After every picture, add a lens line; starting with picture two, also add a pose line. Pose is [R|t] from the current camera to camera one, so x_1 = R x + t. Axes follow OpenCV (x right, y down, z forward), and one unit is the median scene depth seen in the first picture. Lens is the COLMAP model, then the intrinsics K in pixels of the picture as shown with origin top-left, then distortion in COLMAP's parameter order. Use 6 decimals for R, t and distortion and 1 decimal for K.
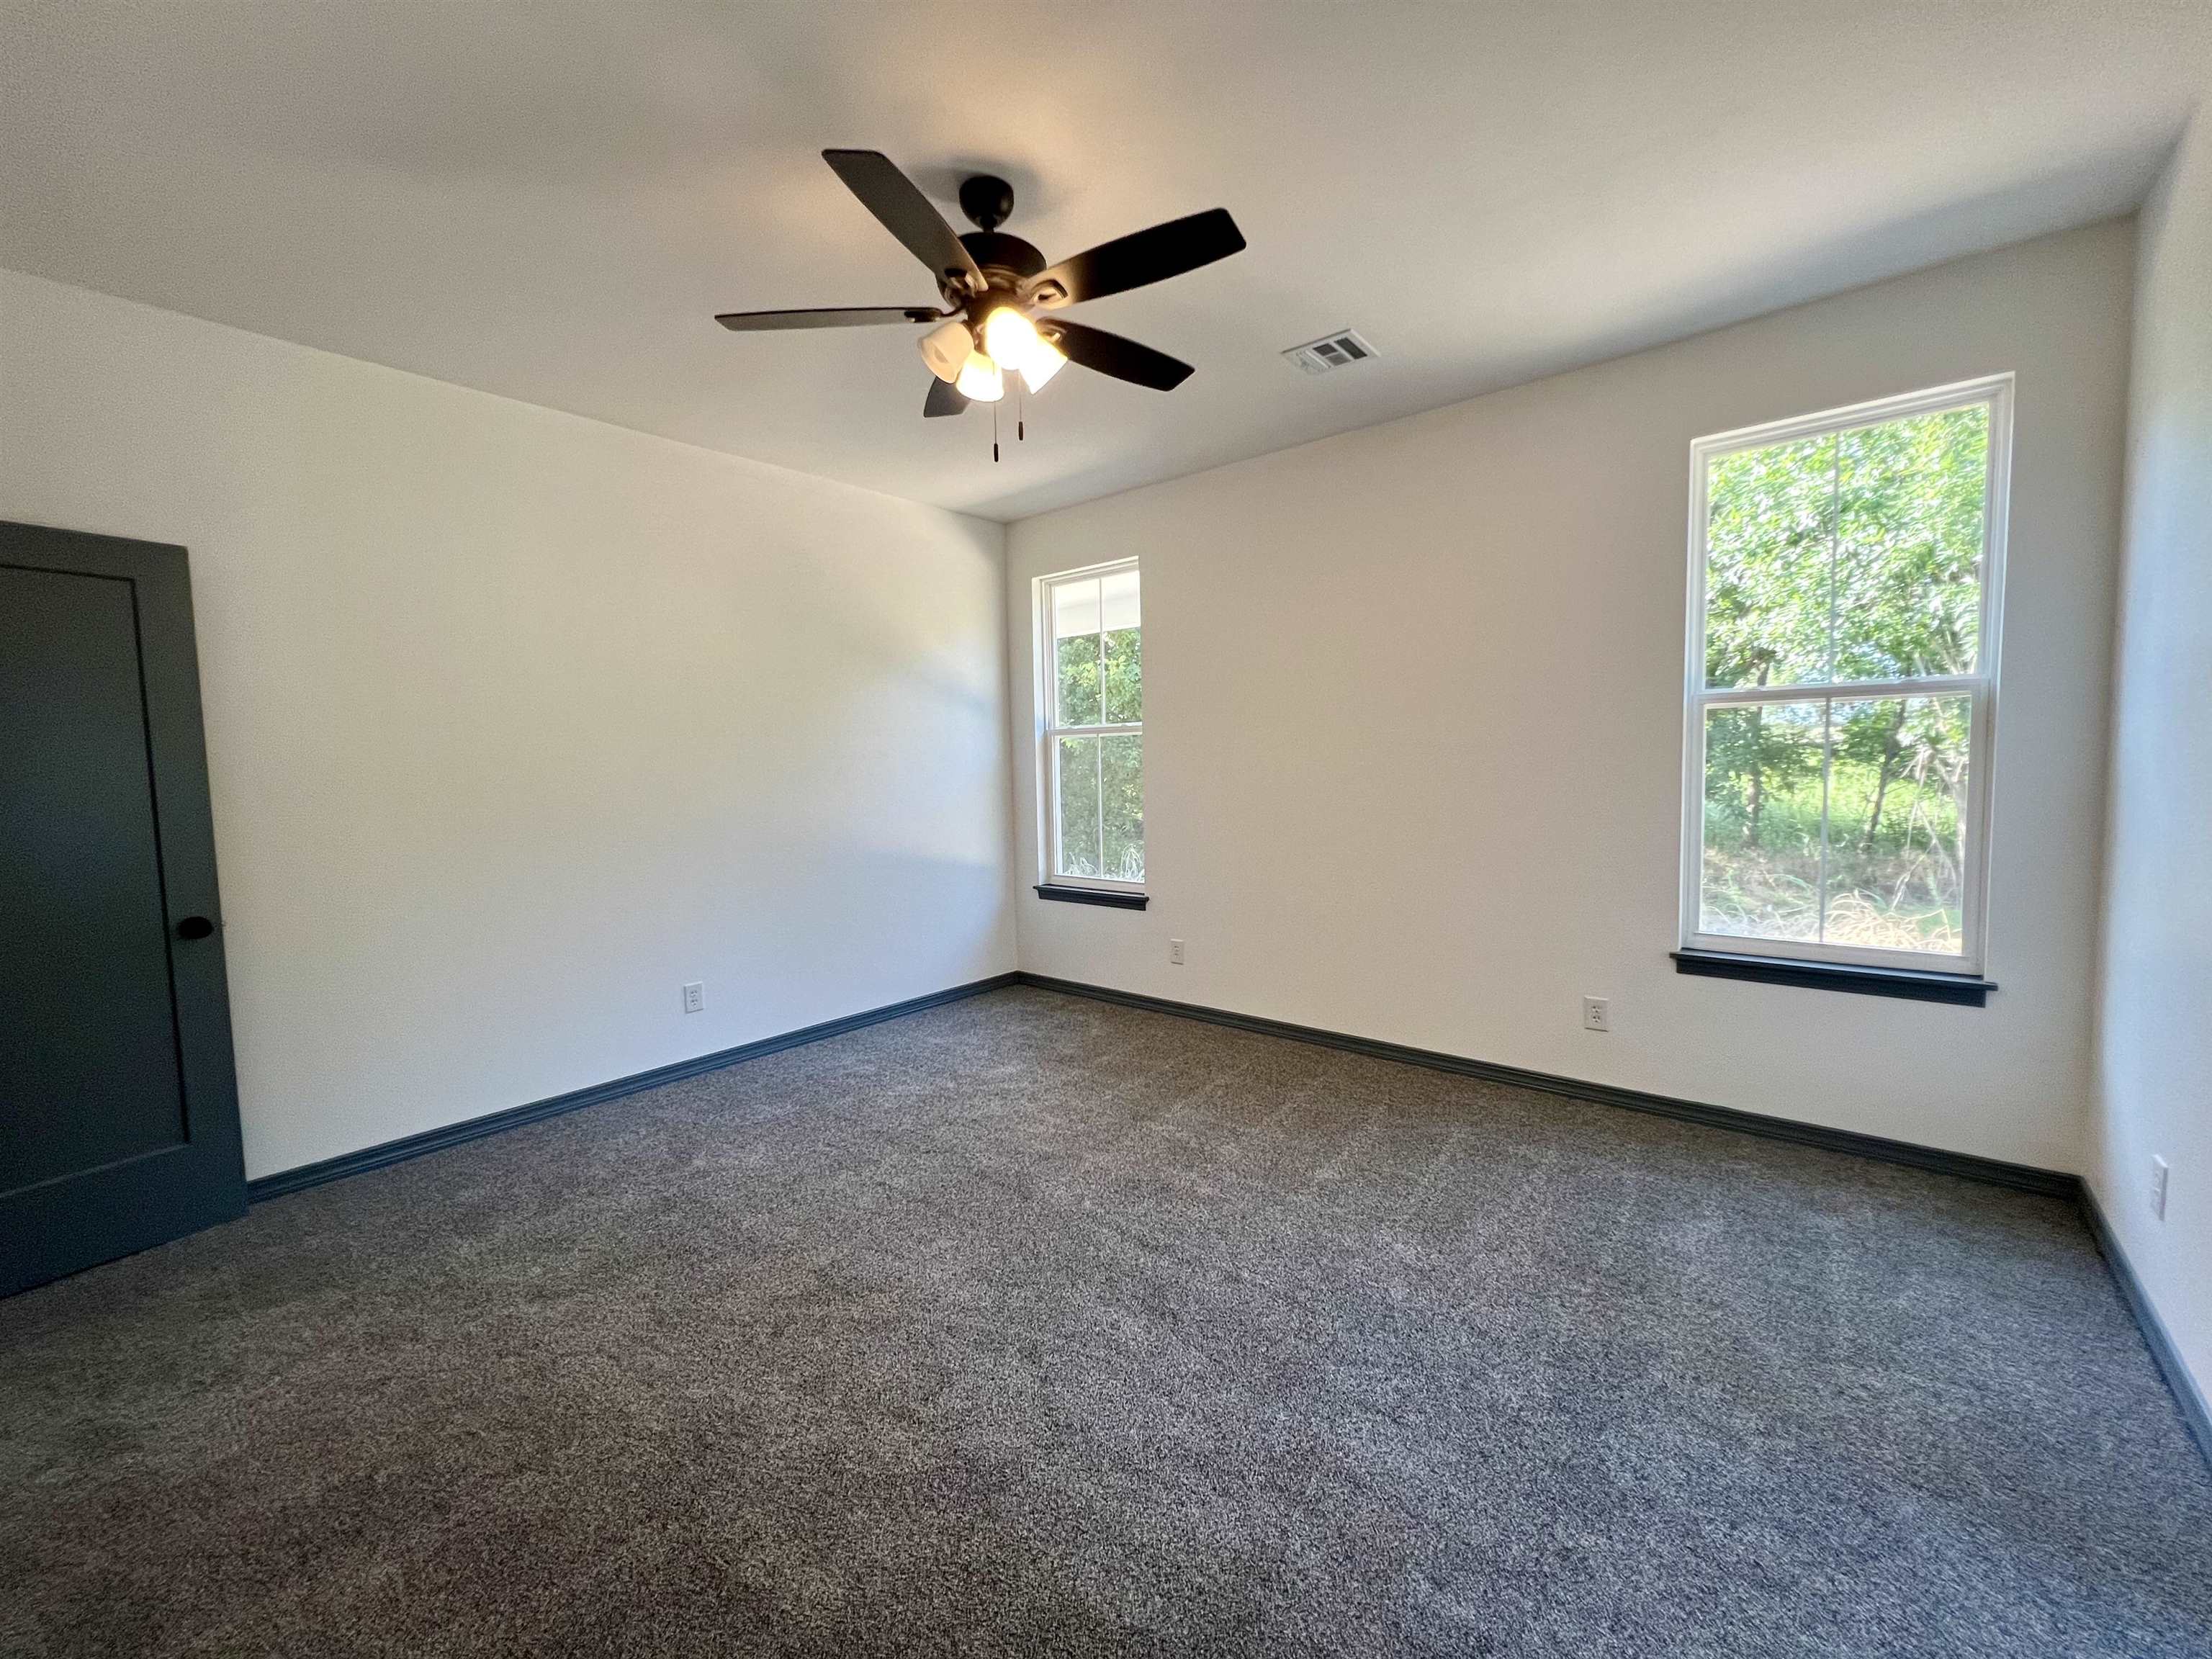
lens RADIAL K [[887.2, 0, 1100.8], [0, 887.2, 823.0], [0, 0, 1]] dist [0.000010, 0.000252]
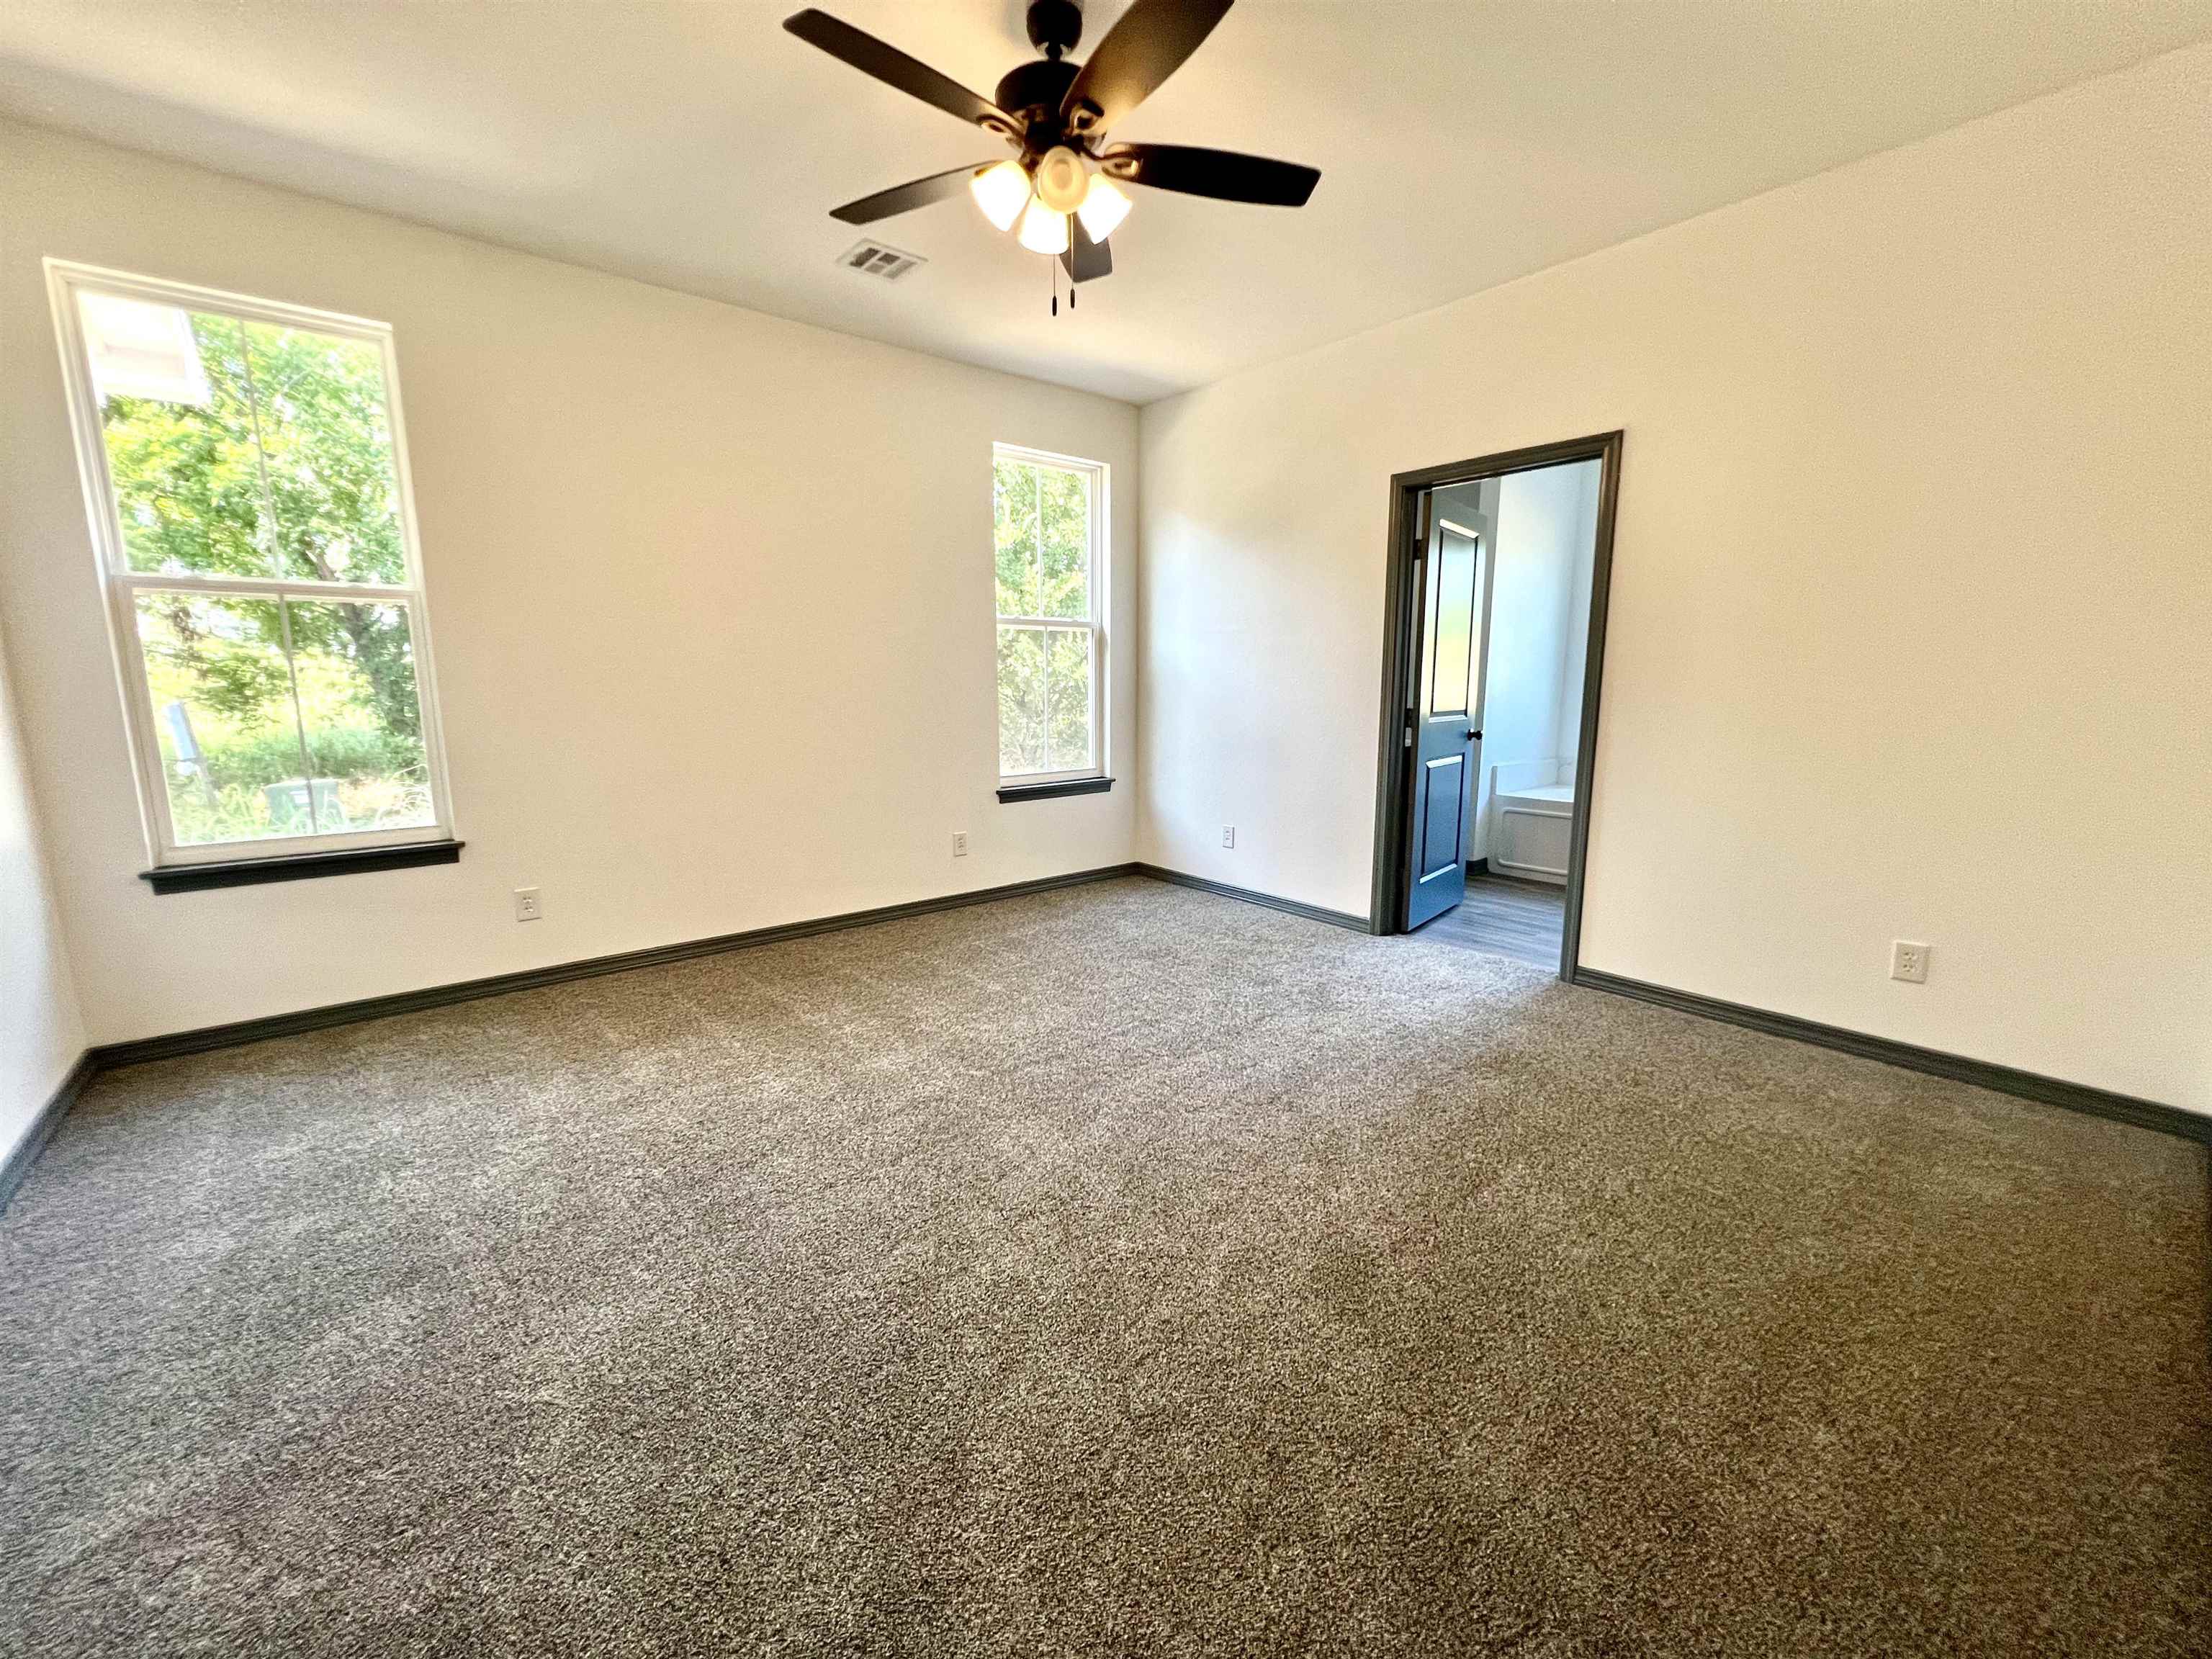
lens RADIAL K [[886.4, 0, 1111.8], [0, 886.4, 823.0], [0, 0, 1]] dist [-0.001829, -0.000298]
pose [[0.169301, -0.138726, 0.975752, -0.754449], [0.066393, 0.989400, 0.129146, 0.018070], [-0.983325, 0.042919, 0.176717, 0.518861]]
